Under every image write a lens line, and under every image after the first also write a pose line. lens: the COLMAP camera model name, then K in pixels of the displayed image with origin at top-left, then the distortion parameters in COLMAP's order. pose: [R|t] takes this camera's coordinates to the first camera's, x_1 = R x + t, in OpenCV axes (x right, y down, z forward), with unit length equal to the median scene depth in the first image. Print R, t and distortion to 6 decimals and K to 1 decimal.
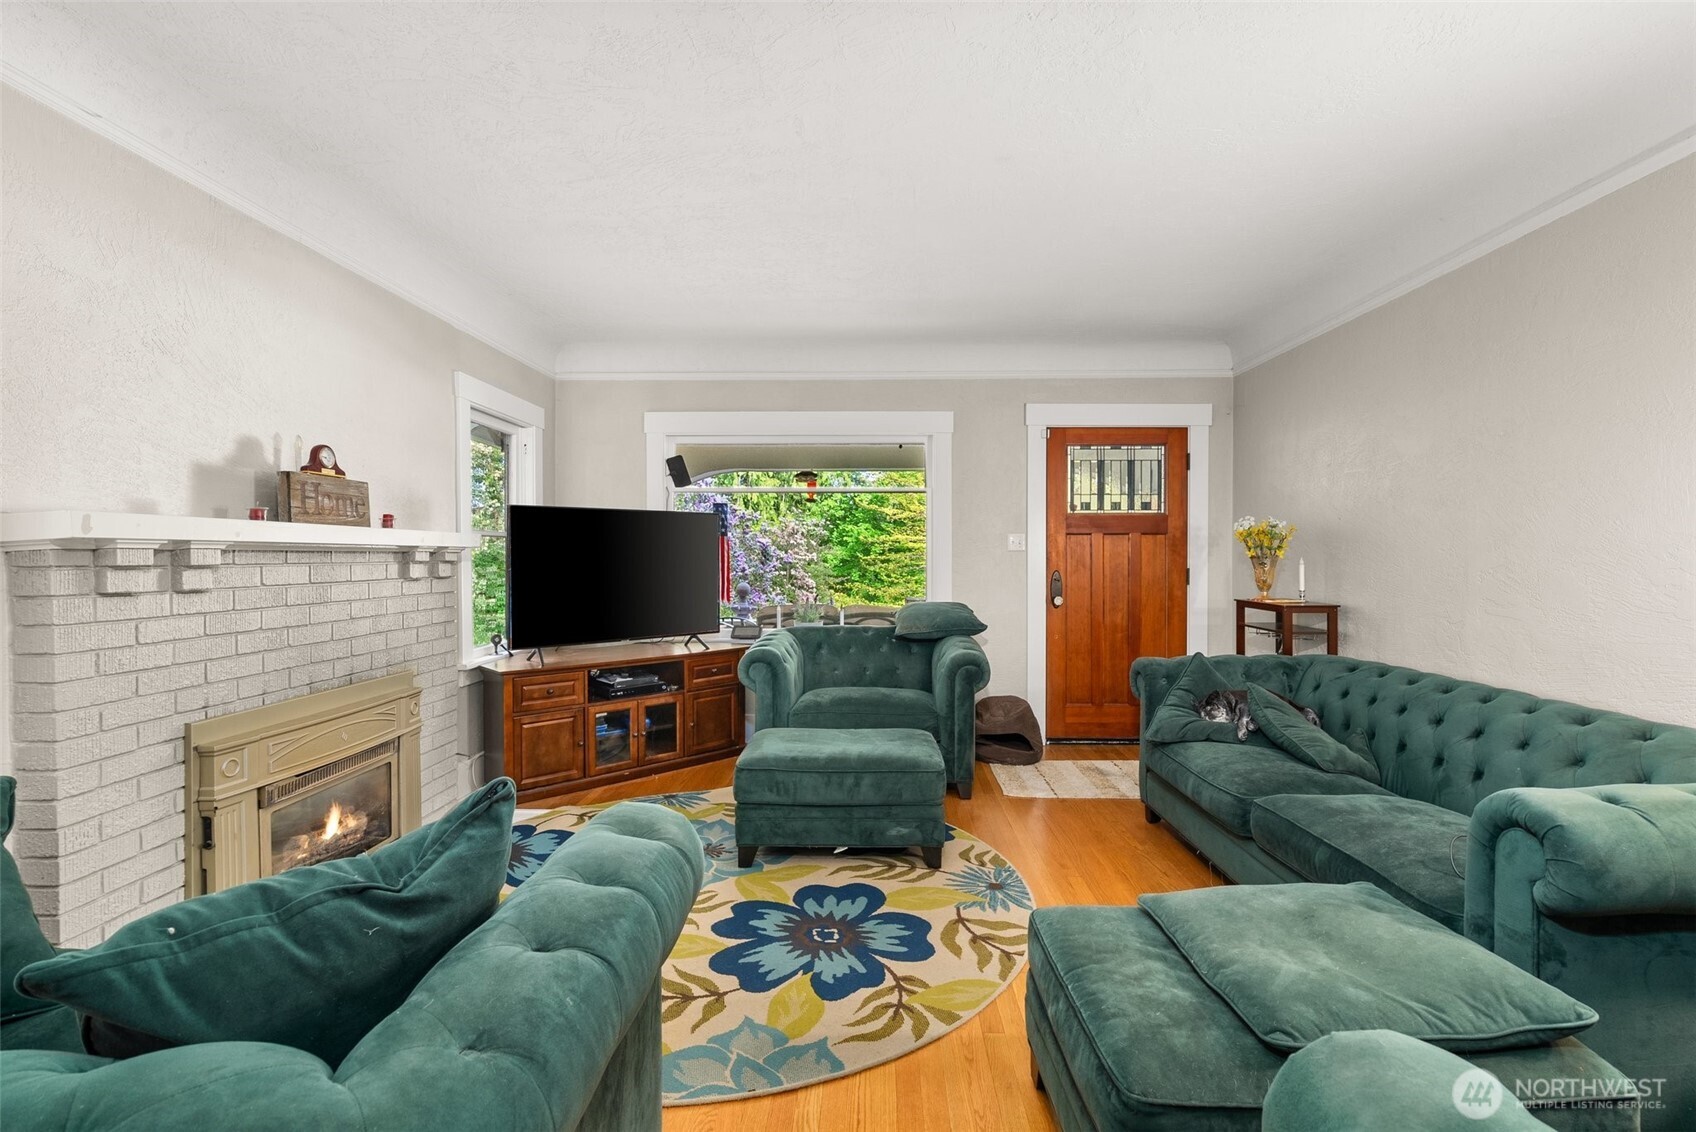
lens RADIAL K [[778.3, 0, 848.8], [0, 778.3, 553.0], [0, 0, 1]] dist [-0.001697, 0.002165]
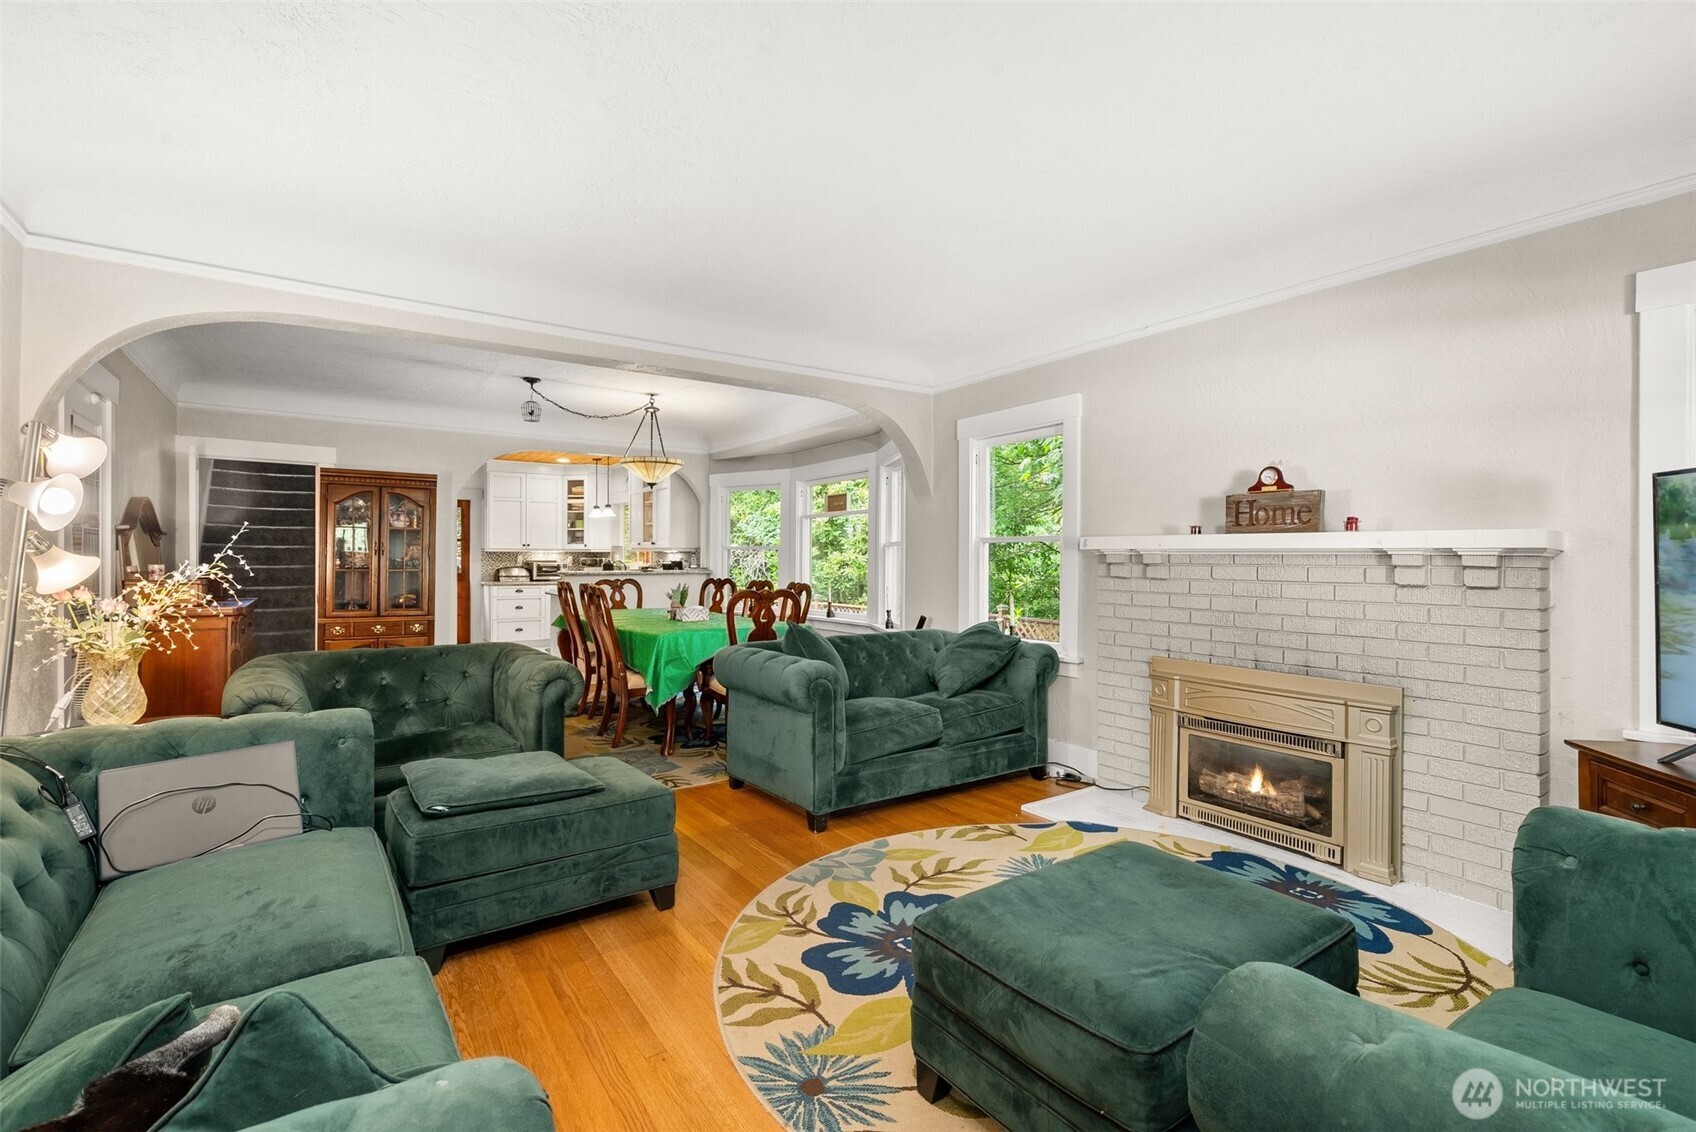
lens RADIAL K [[778.3, 0, 848.8], [0, 778.3, 553.0], [0, 0, 1]] dist [-0.001697, 0.002165]
pose [[-0.808687, -0.006062, -0.588208, 0.624031], [-0.002831, 0.999975, -0.006413, 0.005110], [0.588233, -0.003521, -0.808684, 1.777986]]
